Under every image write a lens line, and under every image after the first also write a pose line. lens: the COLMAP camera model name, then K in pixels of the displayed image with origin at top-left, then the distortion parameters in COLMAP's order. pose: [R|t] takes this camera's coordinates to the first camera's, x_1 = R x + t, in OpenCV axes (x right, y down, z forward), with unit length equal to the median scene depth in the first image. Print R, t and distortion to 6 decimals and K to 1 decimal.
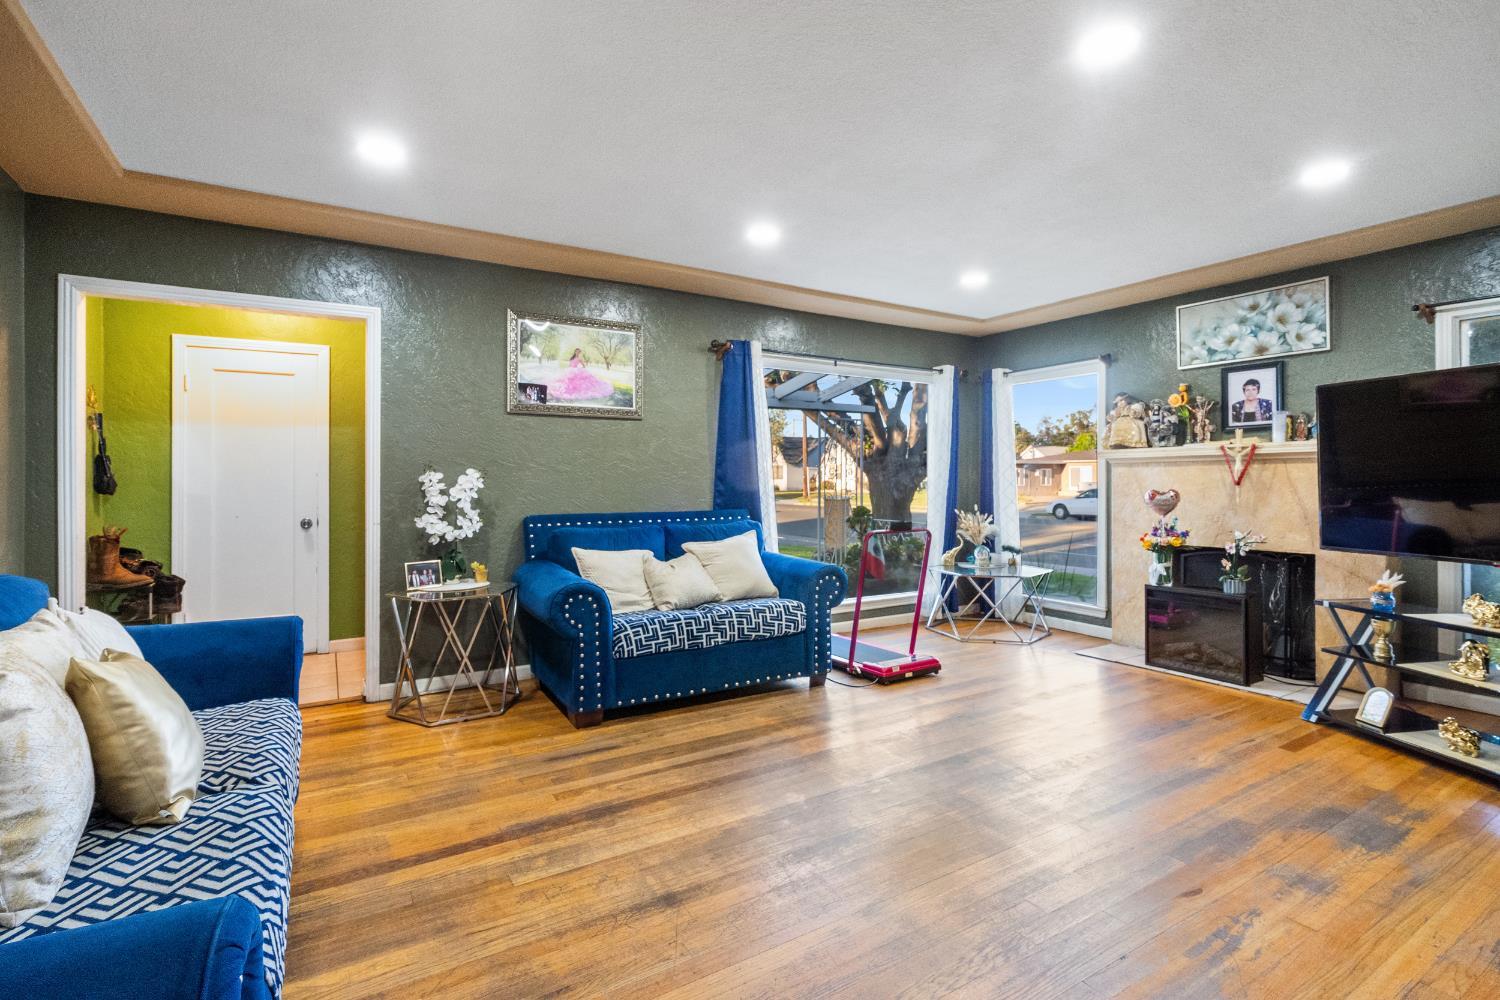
lens RADIAL K [[711.9, 0, 747.7], [0, 711.9, 484.8], [0, 0, 1]] dist [-0.001061, 0.000141]
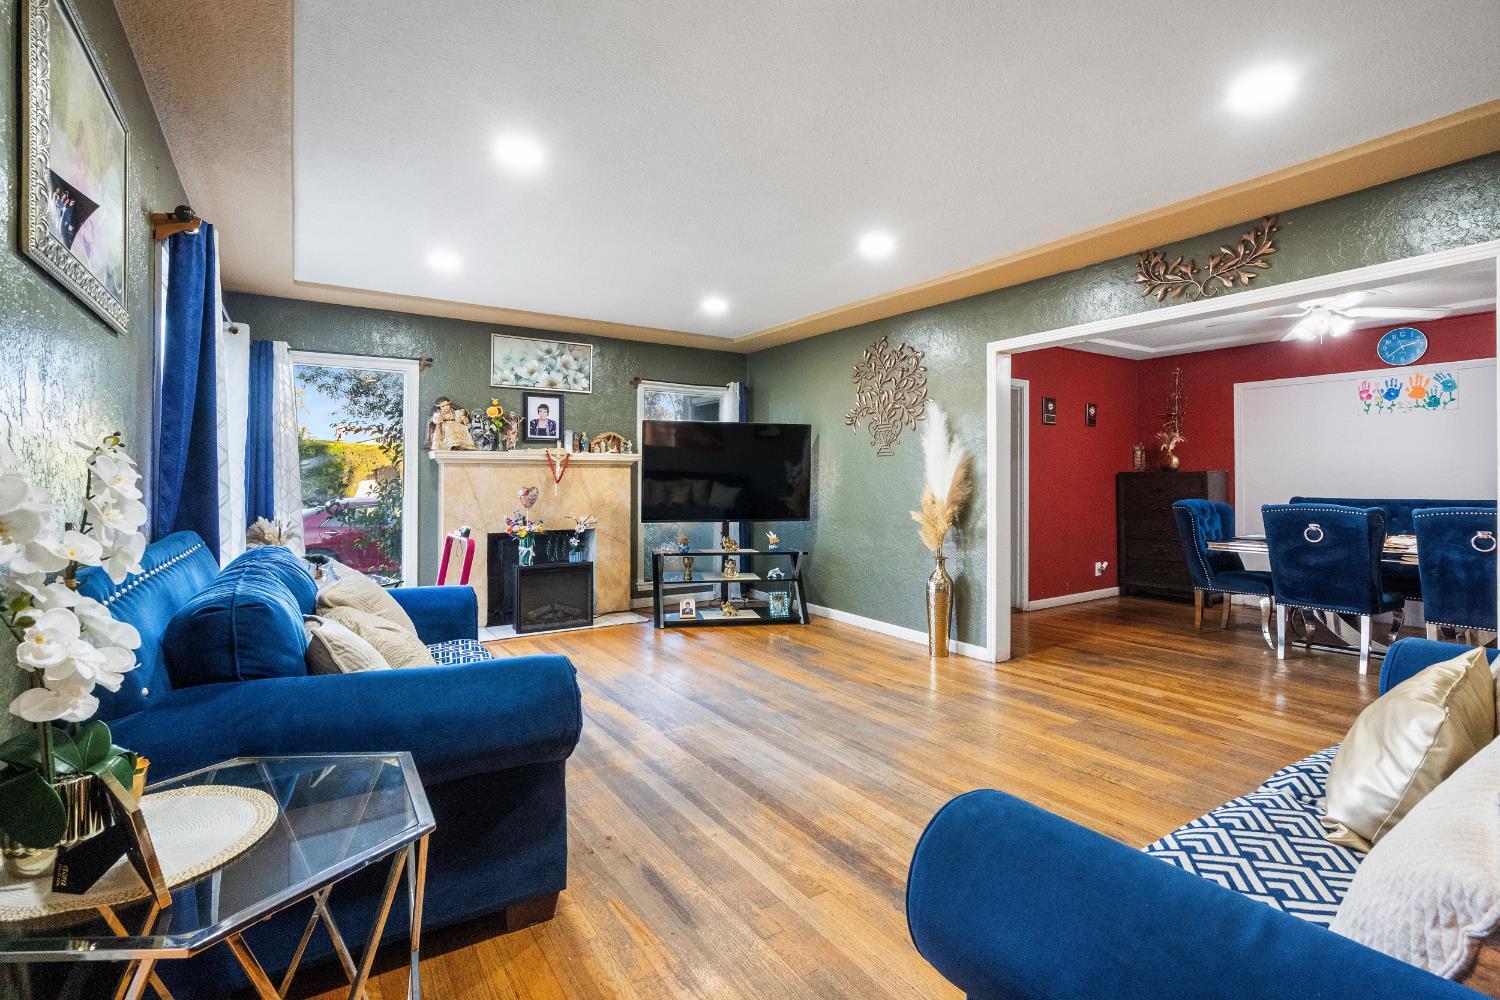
lens RADIAL K [[686.3, 0, 750.1], [0, 686.3, 478.1], [0, 0, 1]] dist [-0.001103, -0.000047]
pose [[-0.033752, 0.003254, 0.999425, -0.629884], [0.005702, 0.999979, -0.003064, -0.002662], [-0.999414, 0.005596, -0.033770, 0.687313]]
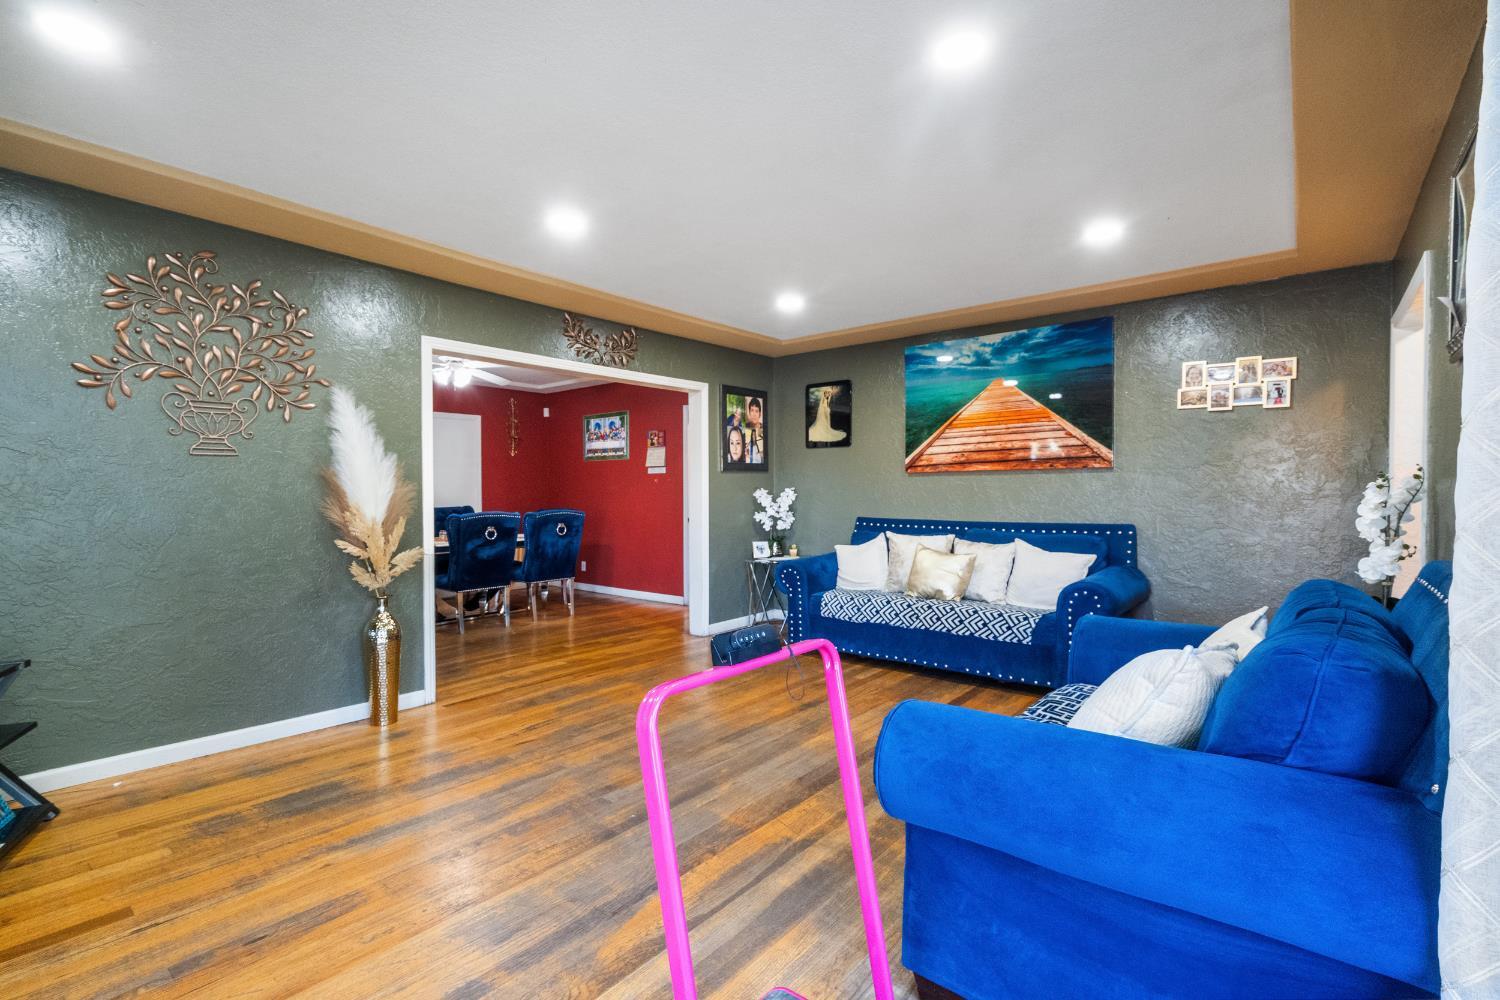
lens RADIAL K [[678.9, 0, 750.0], [0, 678.9, 500.0], [0, 0, 1]] dist [-0.001062, -0.000103]
pose [[-0.946136, 0.006254, -0.323709, 0.308207], [0.001634, 0.999893, 0.014543, -0.005214], [0.323766, 0.013230, -0.946045, 1.282850]]
